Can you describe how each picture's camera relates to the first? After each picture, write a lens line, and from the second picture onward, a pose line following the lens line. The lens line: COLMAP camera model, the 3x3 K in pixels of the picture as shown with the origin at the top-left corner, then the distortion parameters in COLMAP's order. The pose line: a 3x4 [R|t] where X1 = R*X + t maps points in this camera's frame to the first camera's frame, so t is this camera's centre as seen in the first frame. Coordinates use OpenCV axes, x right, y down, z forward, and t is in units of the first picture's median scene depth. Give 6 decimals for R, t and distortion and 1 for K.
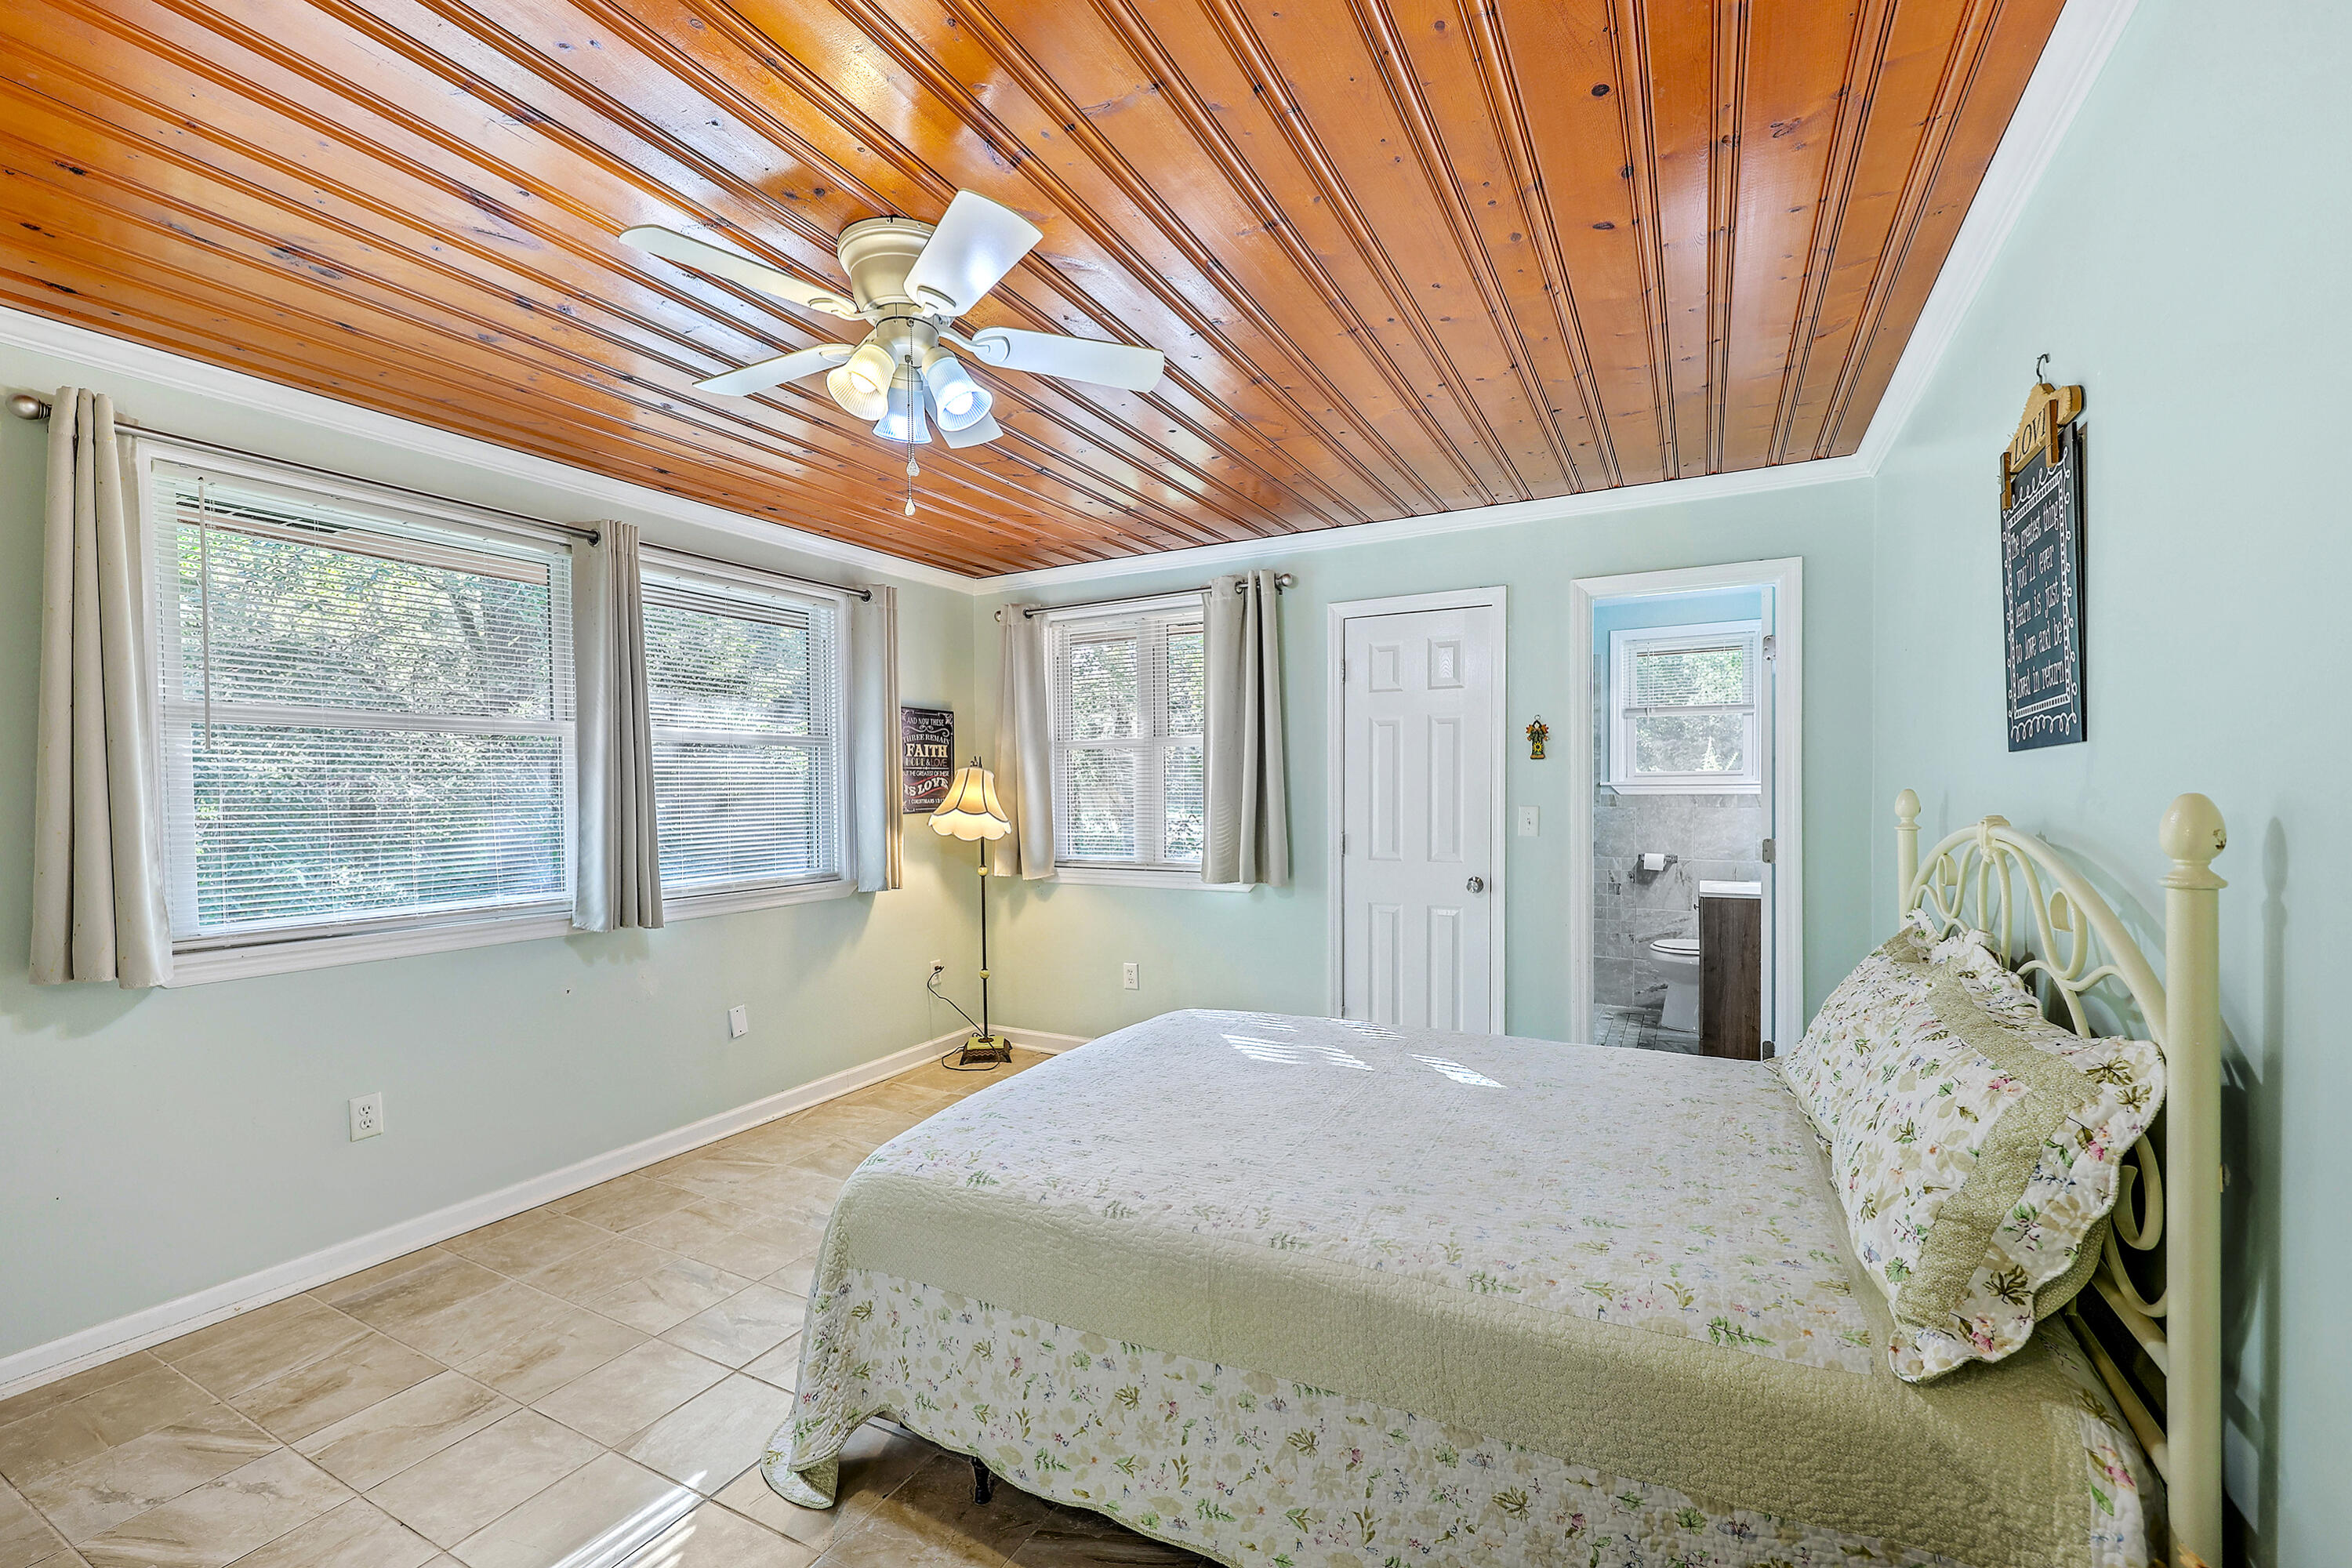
lens RADIAL K [[958.6, 0, 1166.0], [0, 958.6, 808.8], [0, 0, 1]] dist [-0.001227, -0.000471]
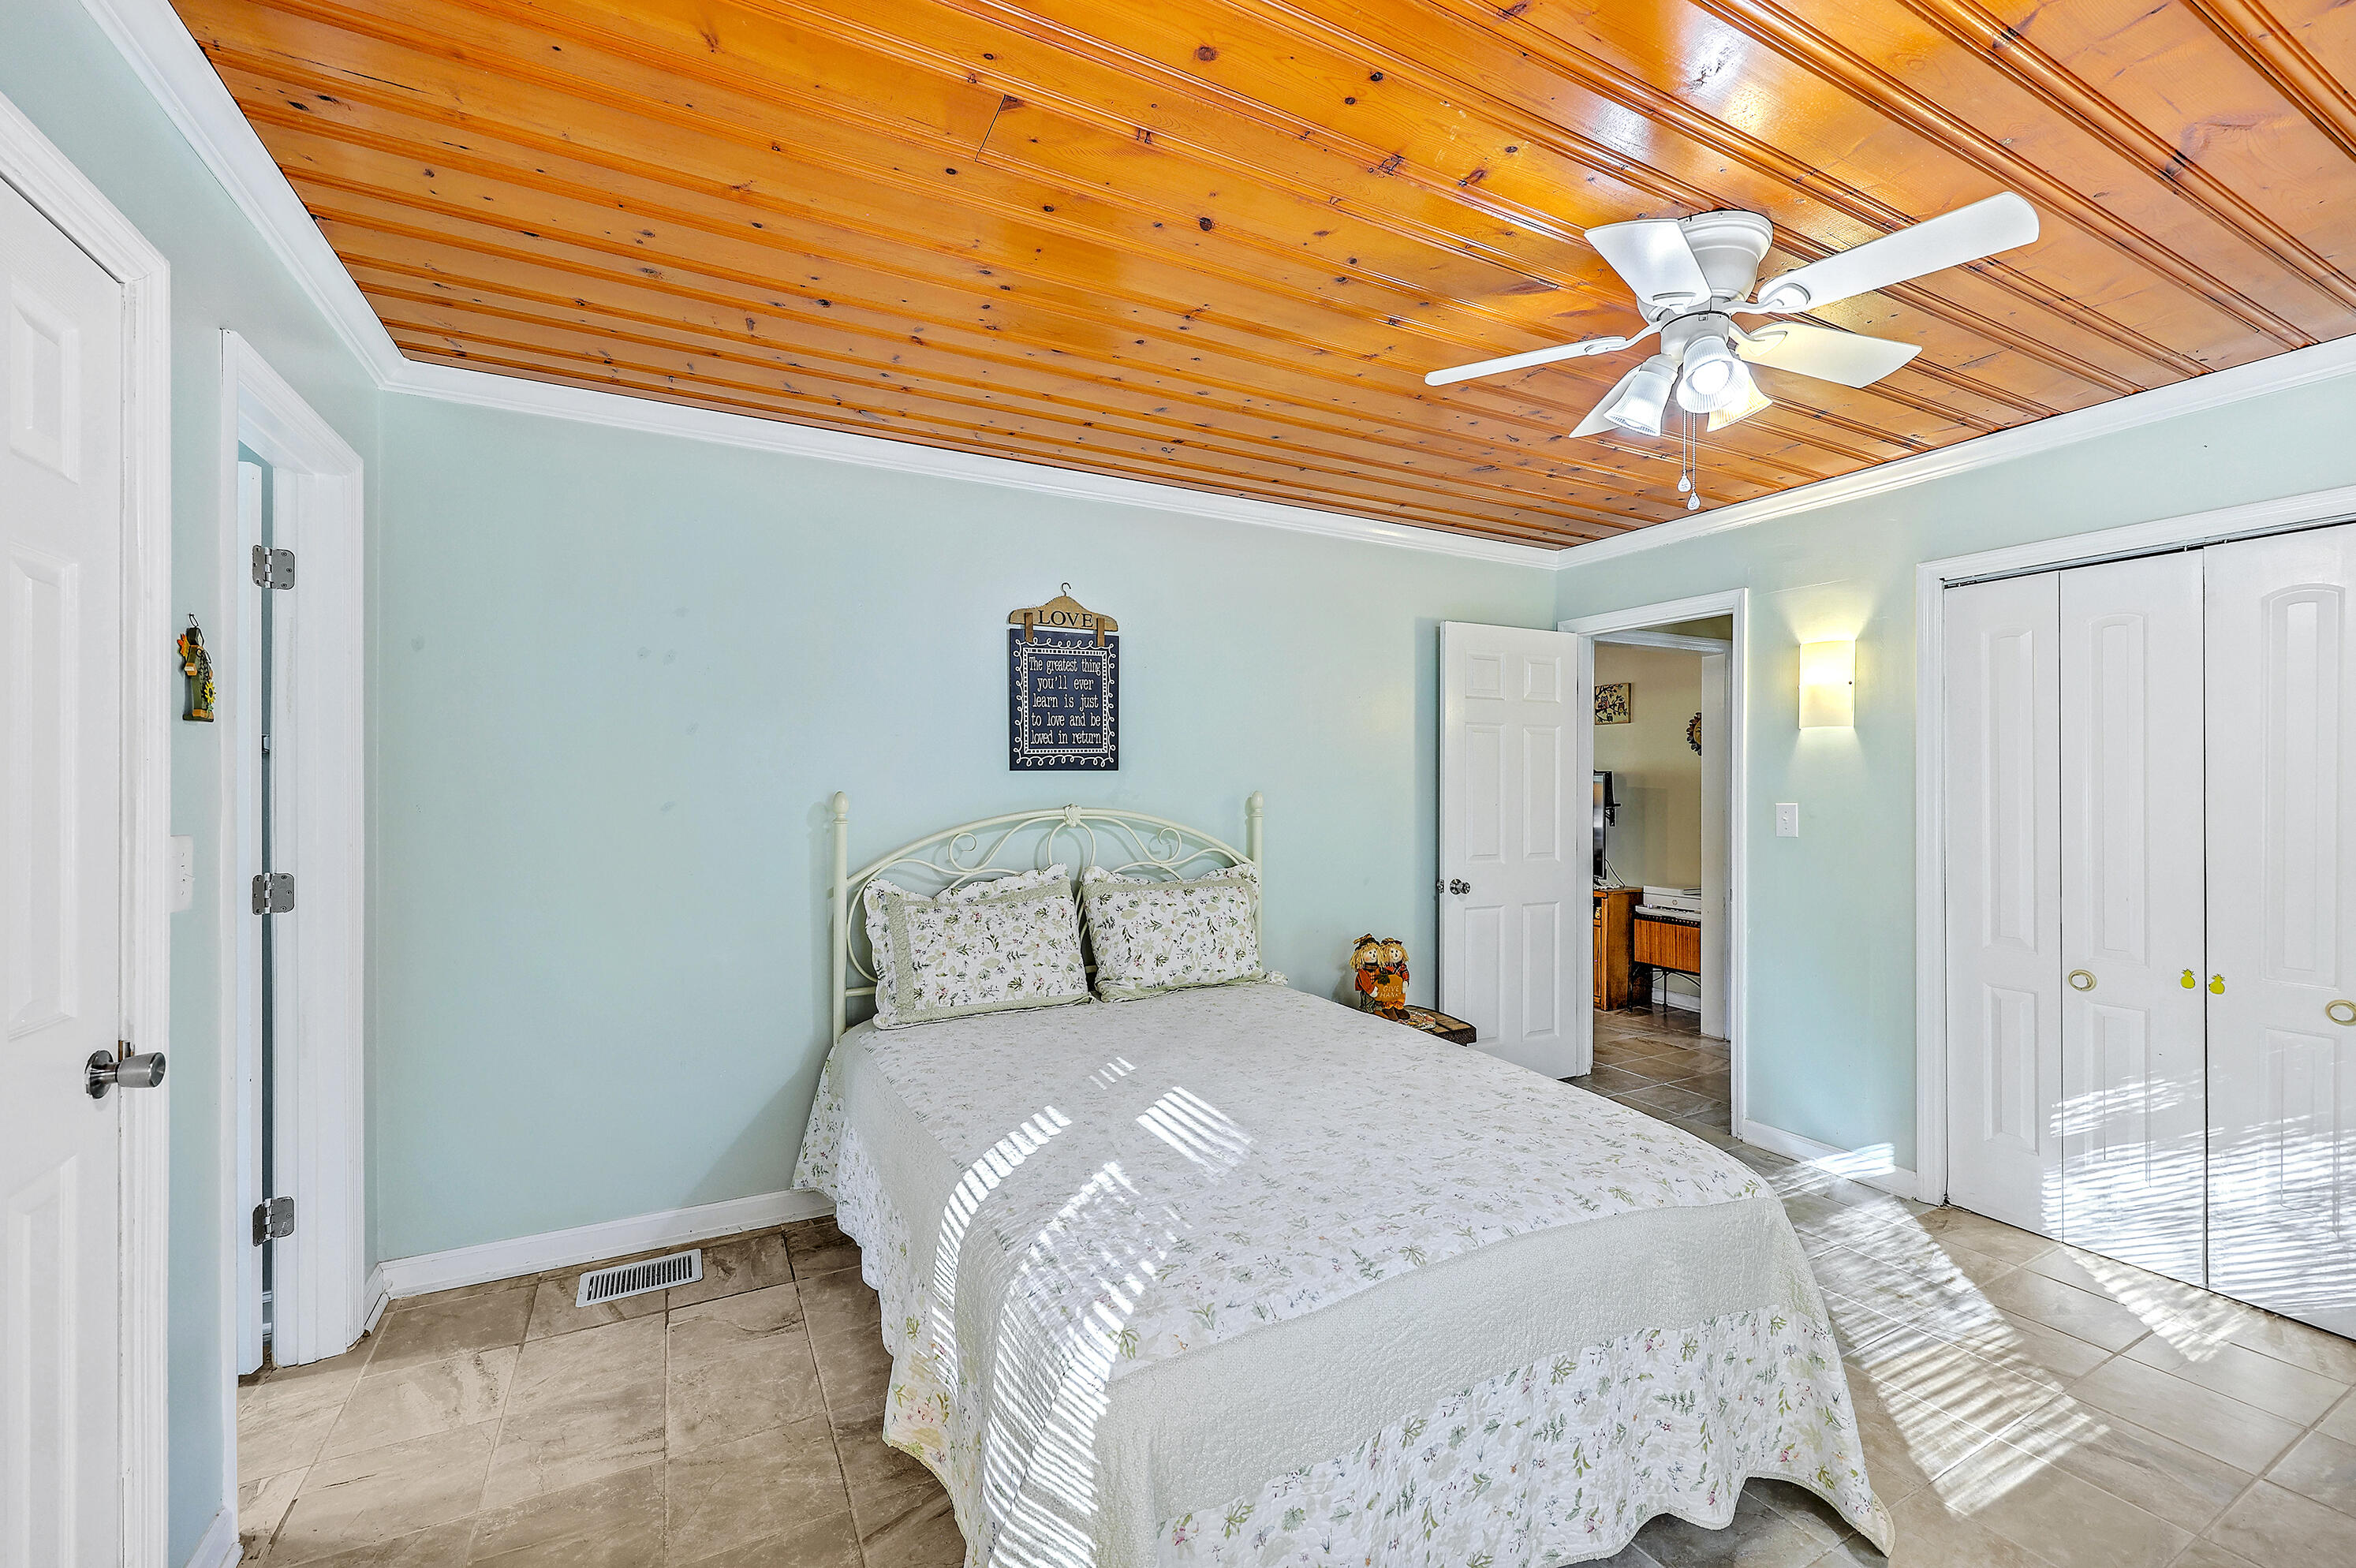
lens RADIAL K [[960.2, 0, 1202.3], [0, 960.2, 781.8], [0, 0, 1]] dist [-0.001227, -0.000471]
pose [[-0.833378, 0.011883, 0.552576, -0.197472], [0.018031, 0.999821, 0.005694, -0.019127], [-0.552410, 0.014709, -0.833443, 1.062009]]
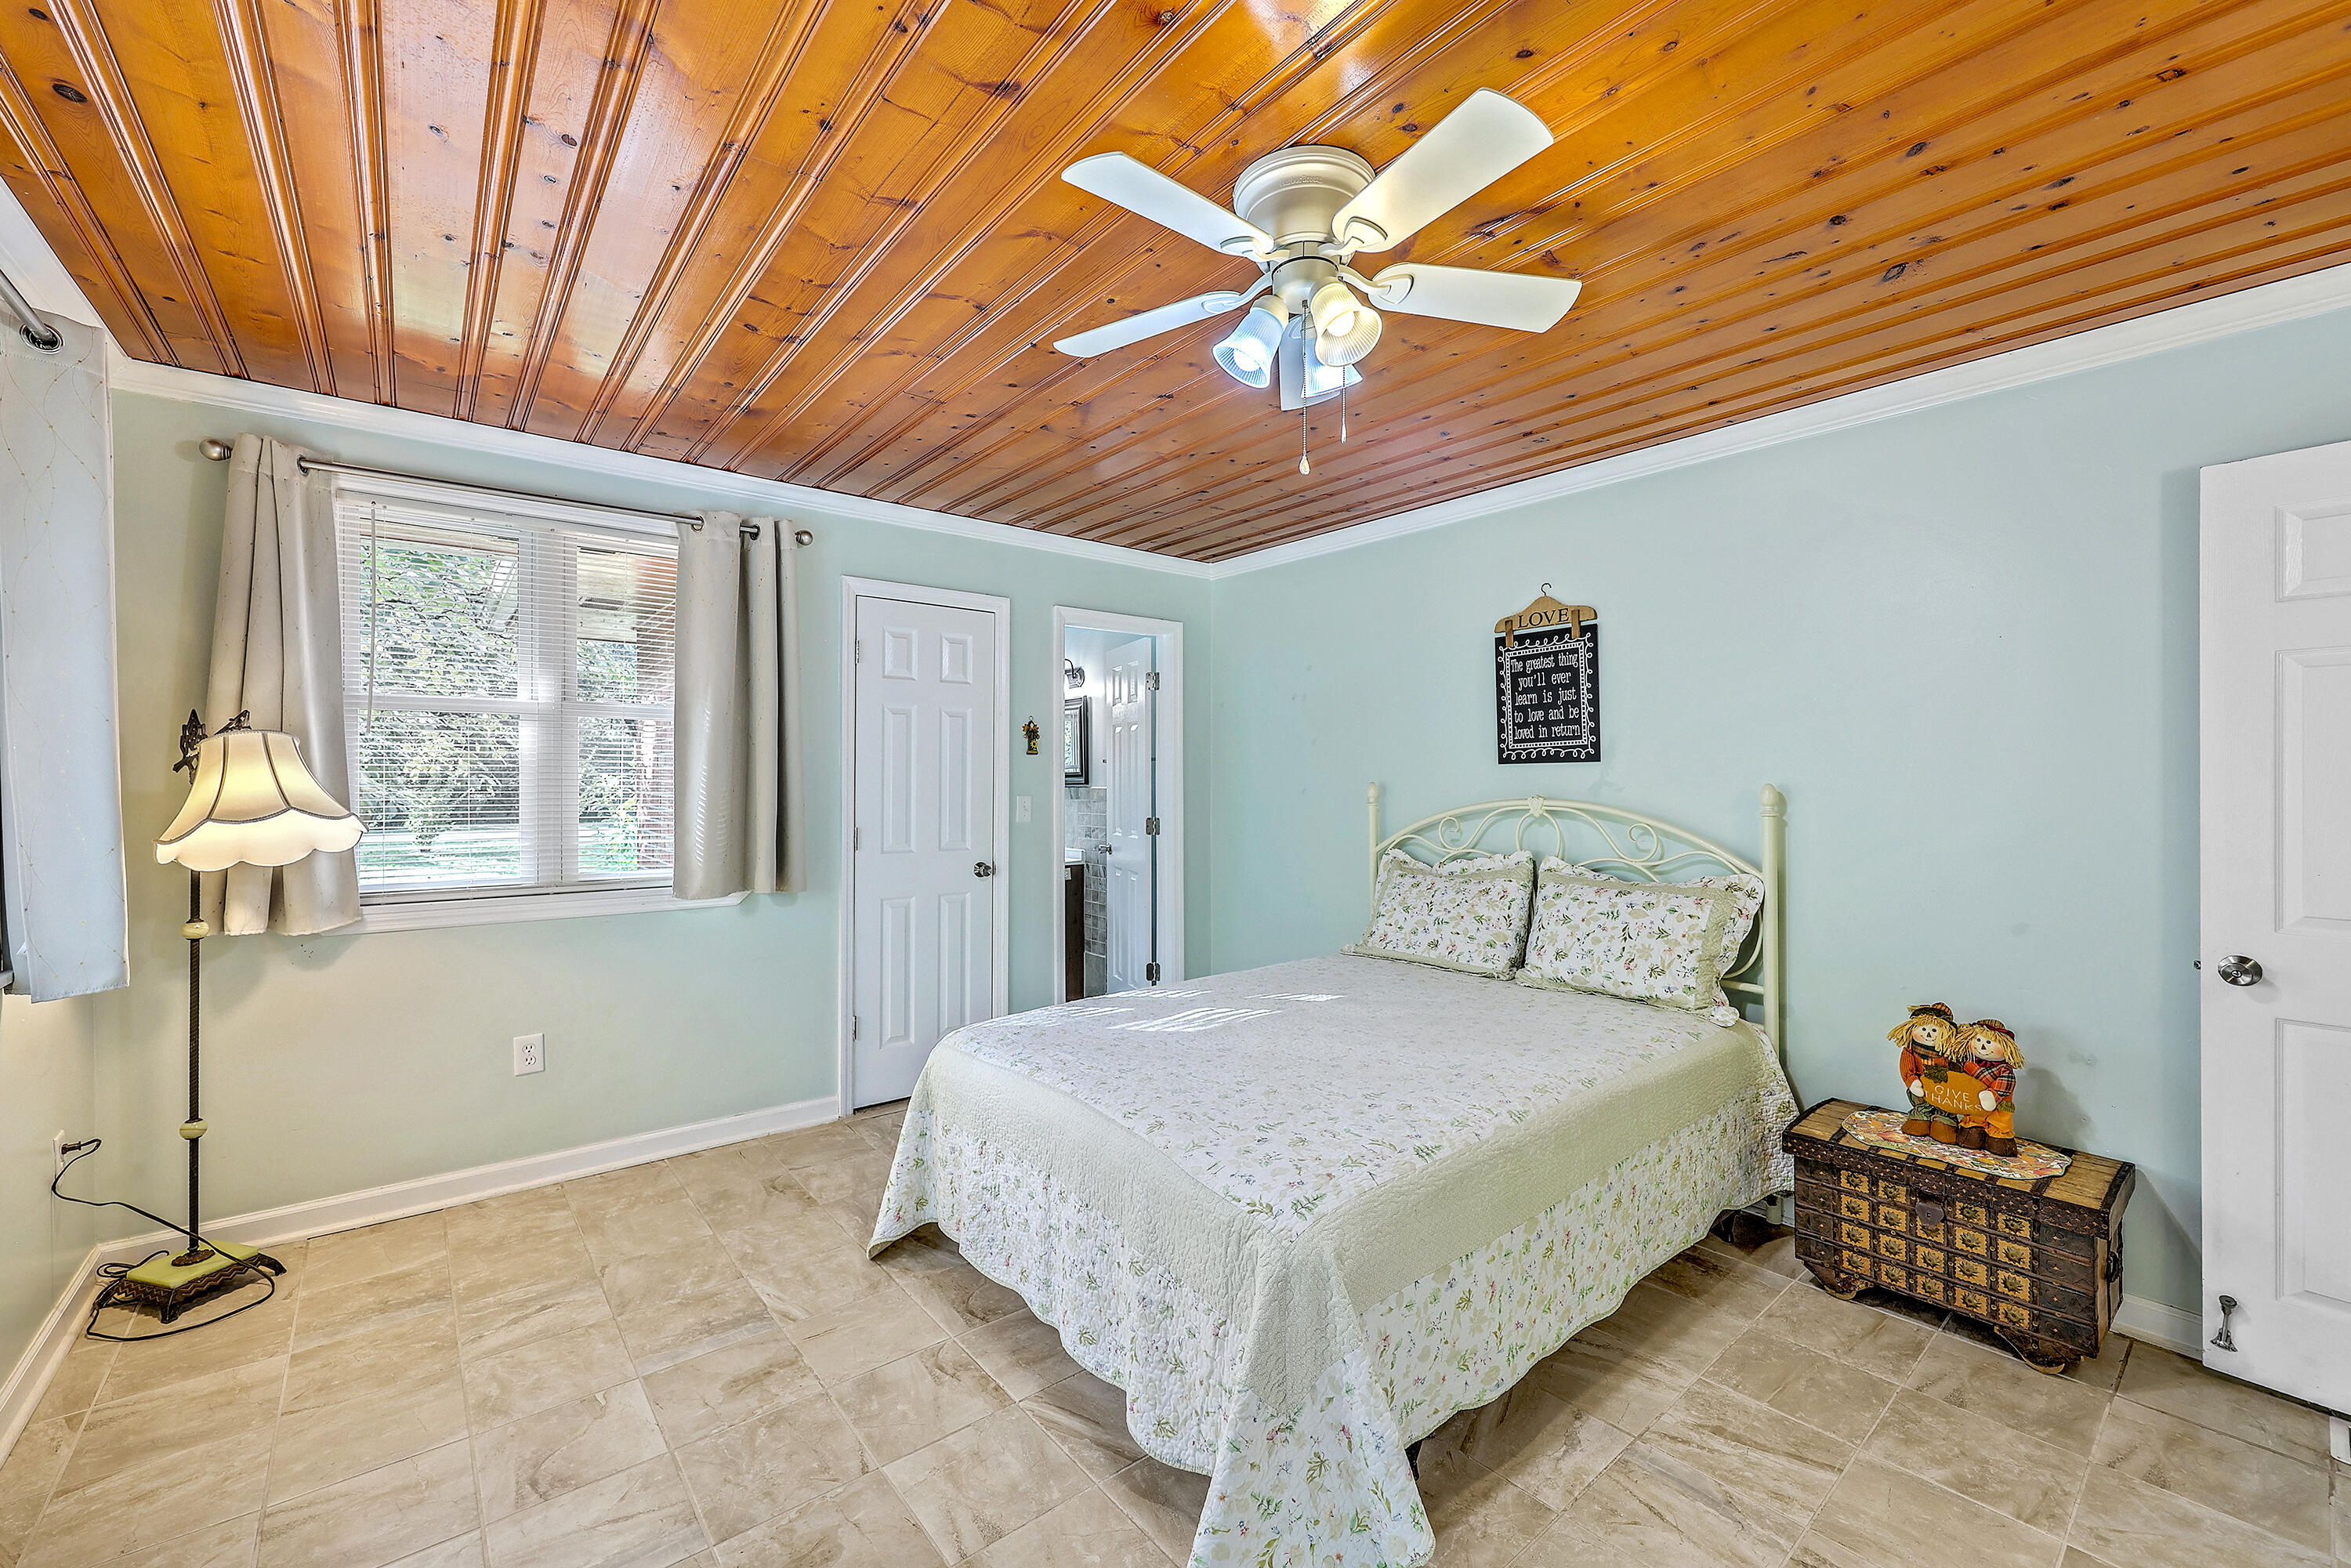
lens RADIAL K [[958.2, 0, 1172.9], [0, 958.2, 768.4], [0, 0, 1]] dist [-0.001227, -0.000471]
pose [[0.389556, 0.021250, 0.920758, -0.579849], [0.013236, 0.999501, -0.028667, -0.000461], [-0.920908, 0.023354, 0.389080, 0.386199]]
